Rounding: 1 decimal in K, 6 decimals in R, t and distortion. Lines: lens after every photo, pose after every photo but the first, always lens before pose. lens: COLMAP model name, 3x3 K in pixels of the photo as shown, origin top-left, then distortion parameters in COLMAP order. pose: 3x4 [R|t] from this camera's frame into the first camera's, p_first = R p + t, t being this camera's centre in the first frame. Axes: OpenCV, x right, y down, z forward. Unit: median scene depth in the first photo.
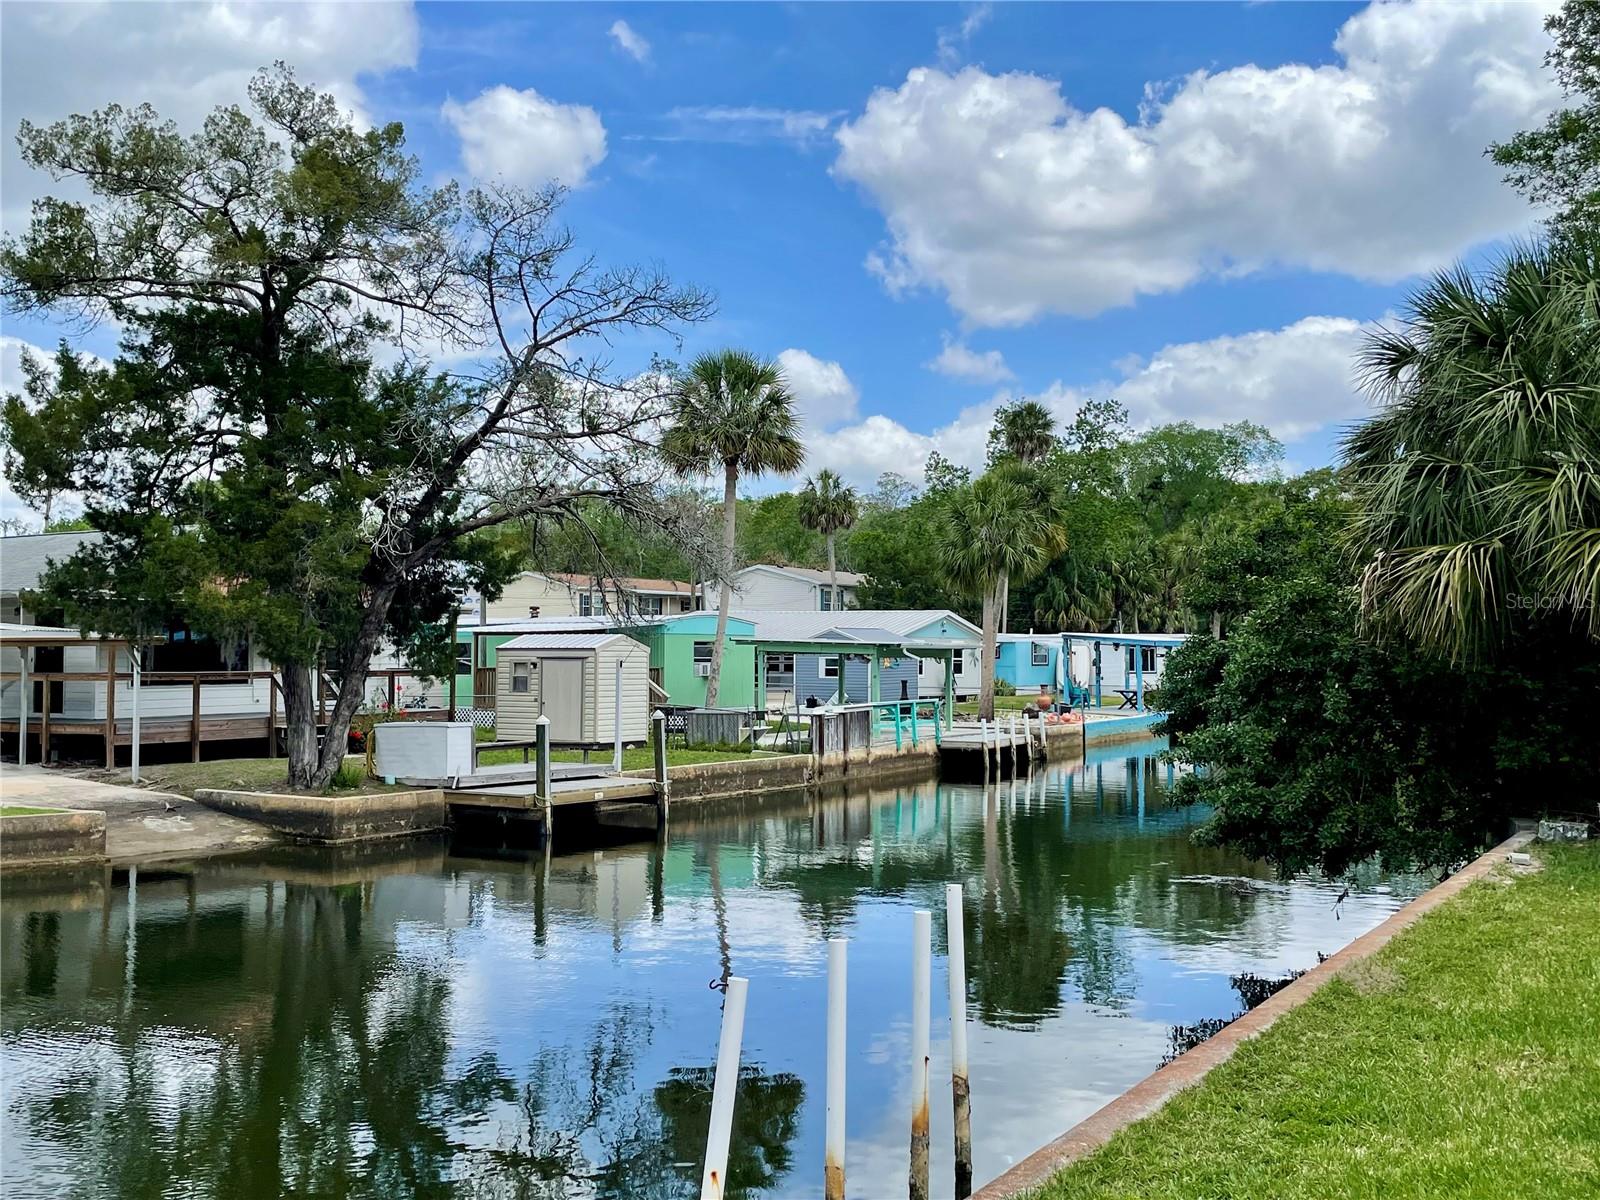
lens RADIAL K [[1652.6, 0, 798.0], [0, 1652.6, 567.9], [0, 0, 1]] dist [0.121626, -0.220224]
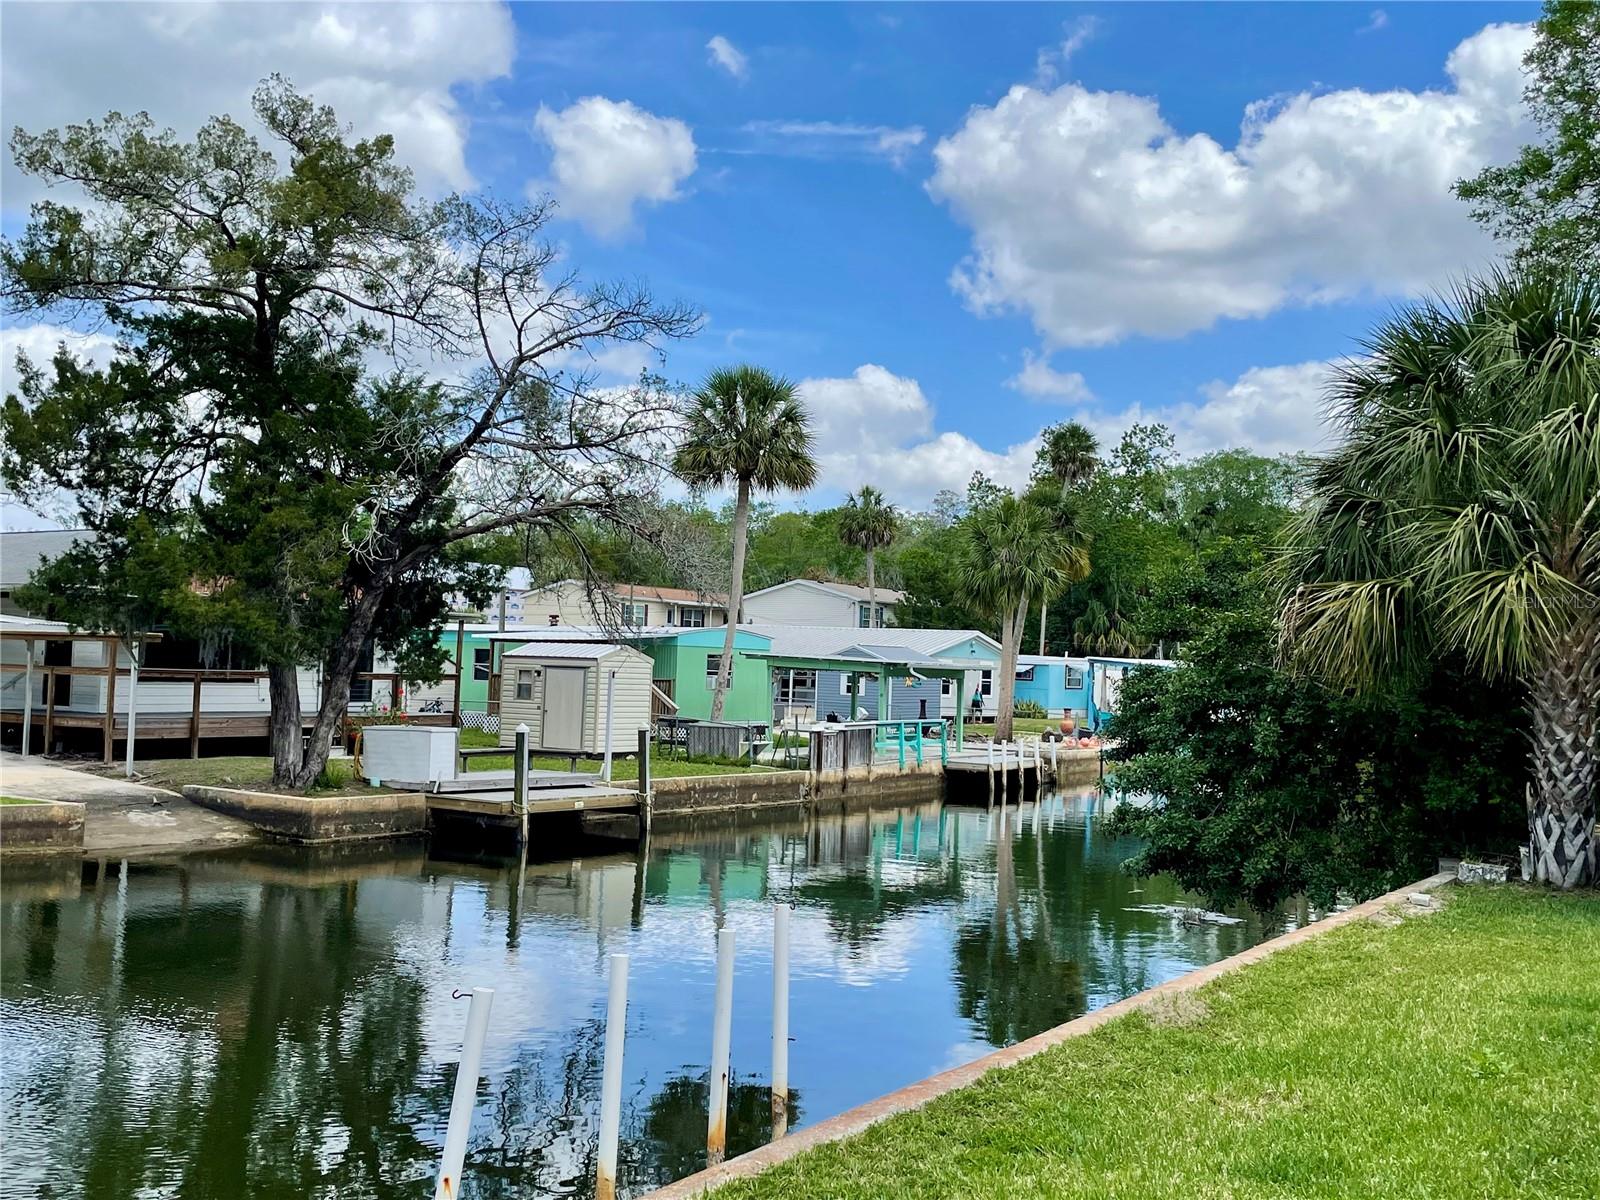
lens RADIAL K [[1652.6, 0, 798.0], [0, 1652.6, 567.9], [0, 0, 1]] dist [0.121626, -0.220224]
pose [[0.998871, 0.028681, -0.037867, 0.045253], [-0.029016, 0.999544, -0.008321, -0.001911], [0.037611, 0.009410, 0.999248, -0.003451]]
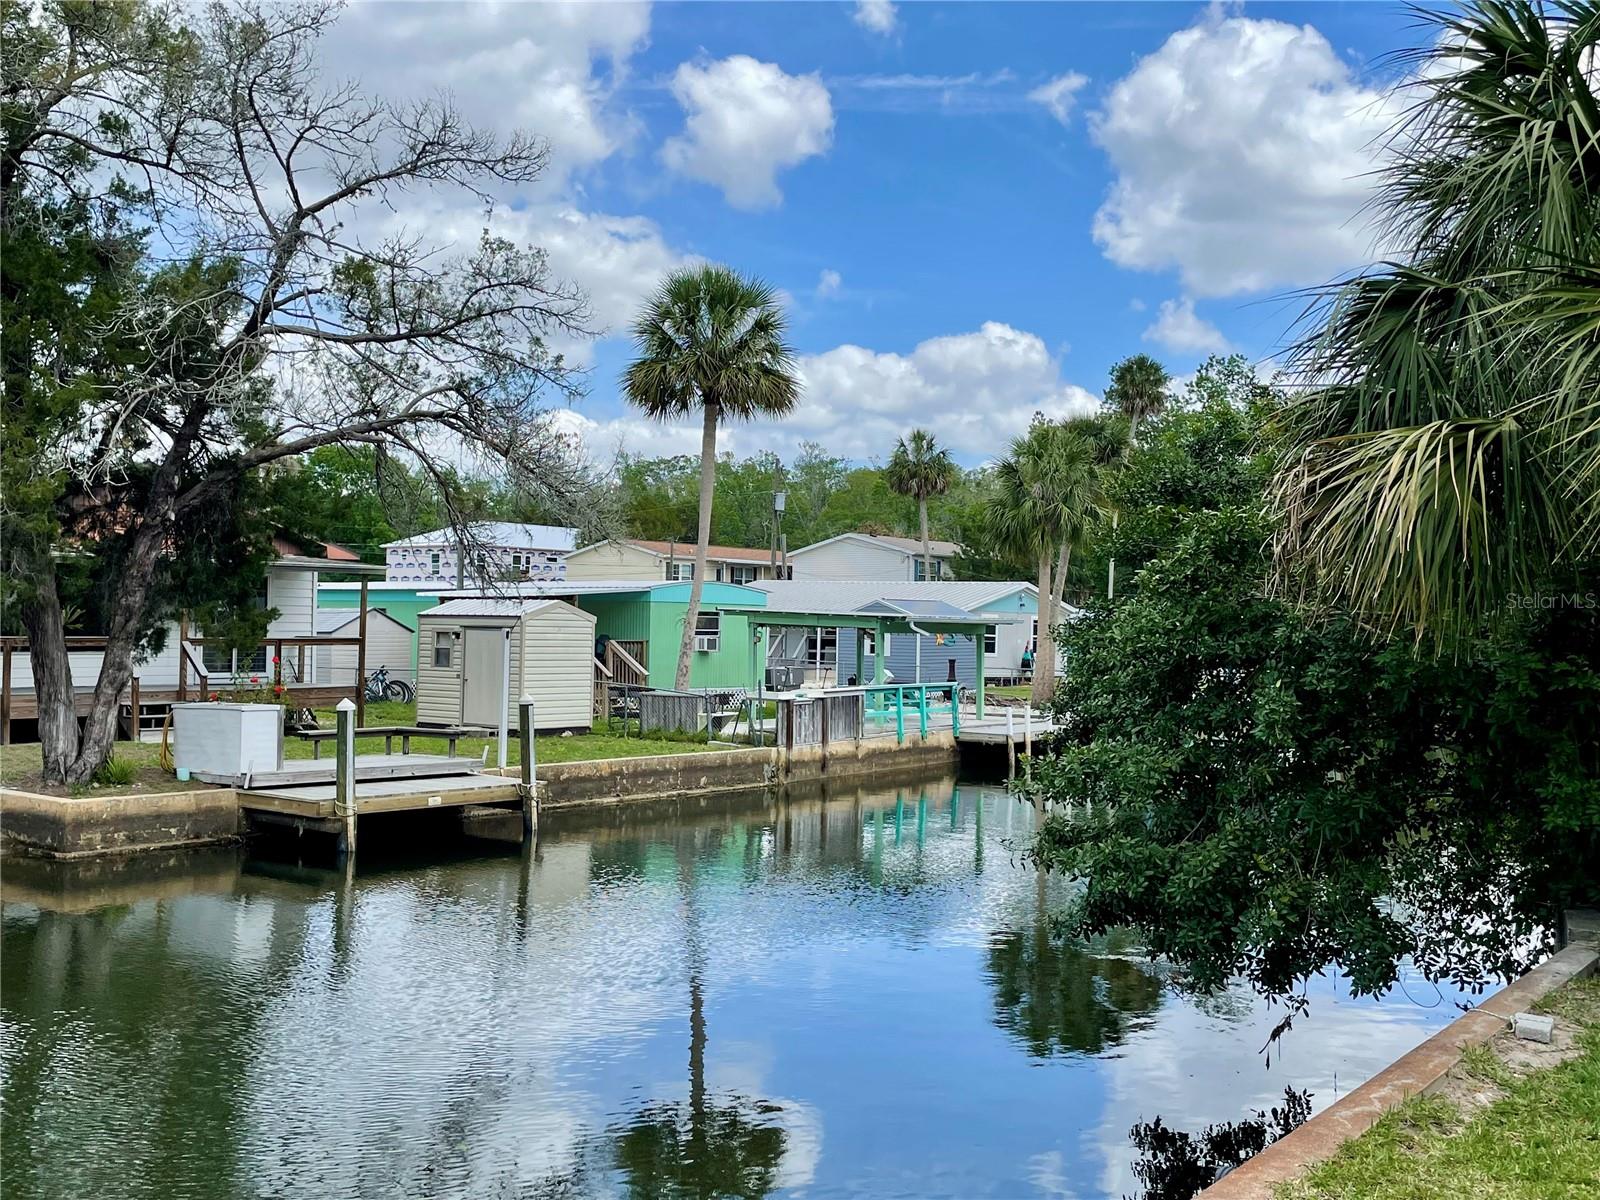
lens RADIAL K [[1652.6, 0, 798.0], [0, 1652.6, 567.9], [0, 0, 1]] dist [0.121626, -0.220224]
pose [[0.995526, 0.011159, -0.093822, 0.120520], [-0.009740, 0.999831, 0.015561, 0.012241], [0.093980, -0.014578, 0.995467, 0.222903]]
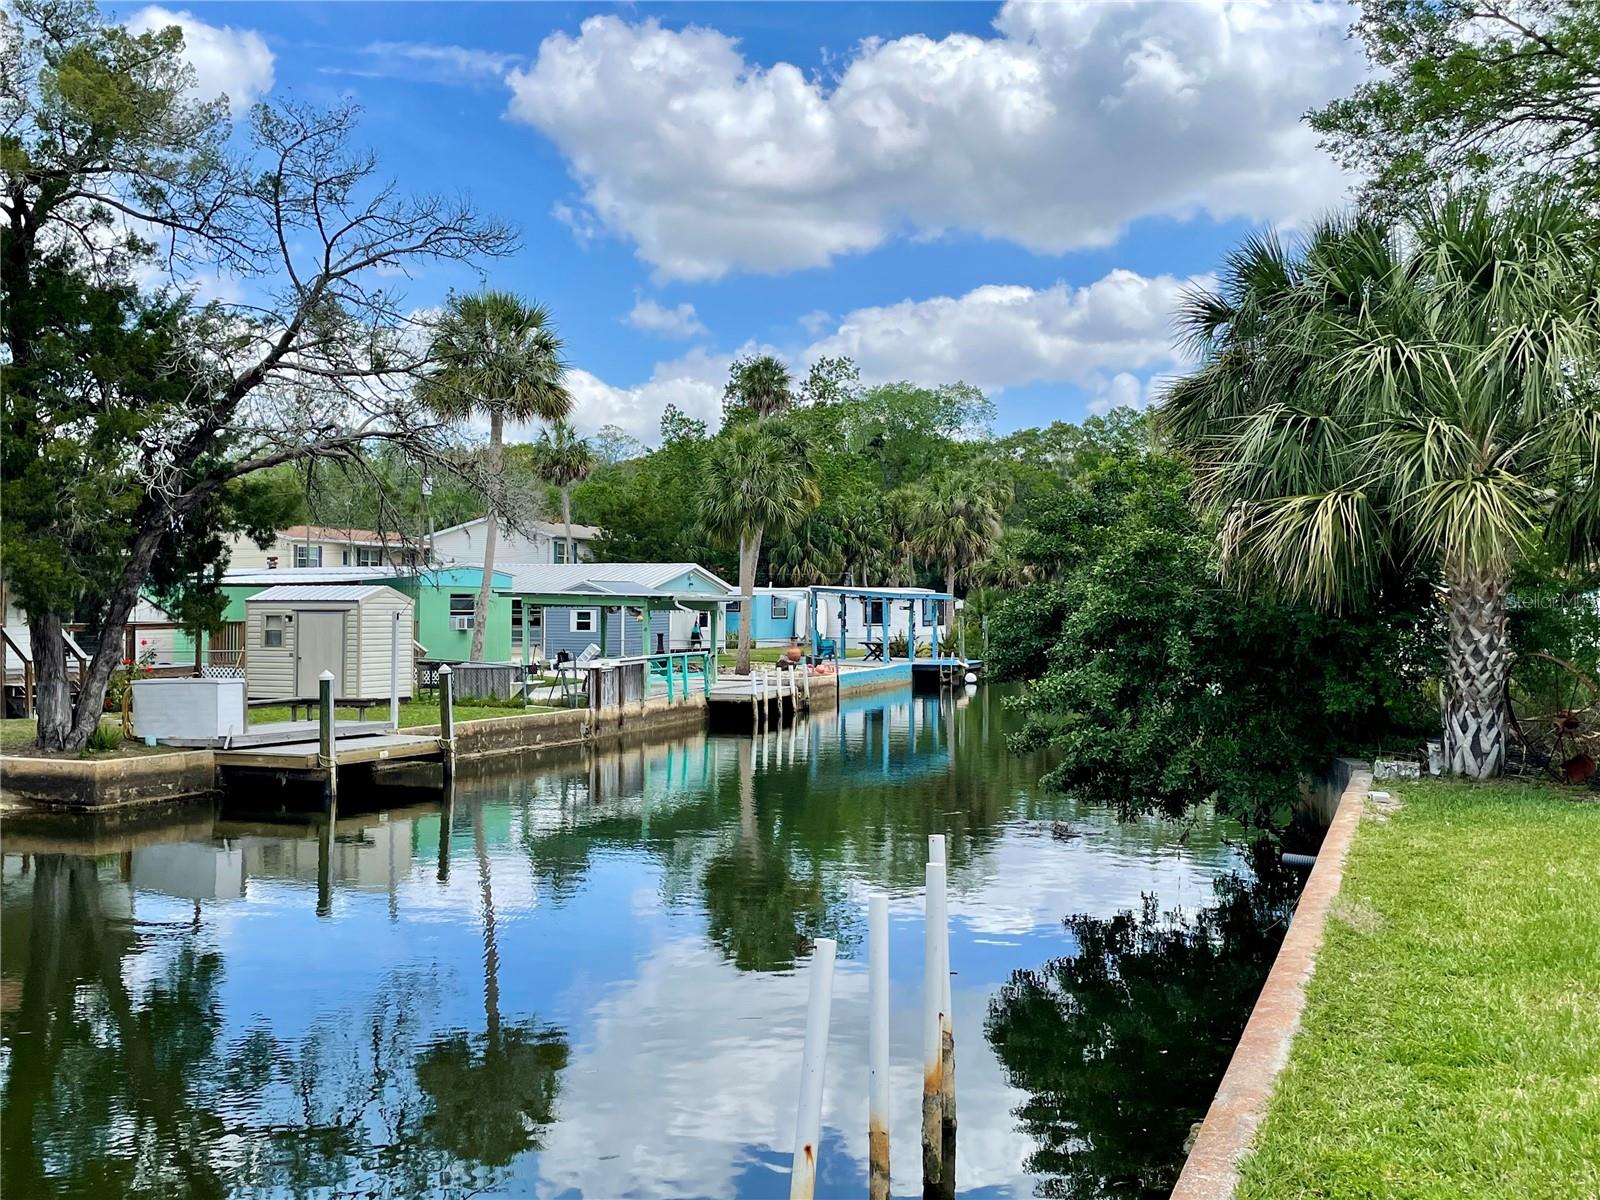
lens RADIAL K [[1652.6, 0, 798.0], [0, 1652.6, 567.9], [0, 0, 1]] dist [0.121626, -0.220224]
pose [[0.984582, 0.003599, 0.174889, -0.052027], [-0.008377, 0.999611, 0.026592, 0.003036], [-0.174726, -0.027647, 0.984229, 0.020440]]
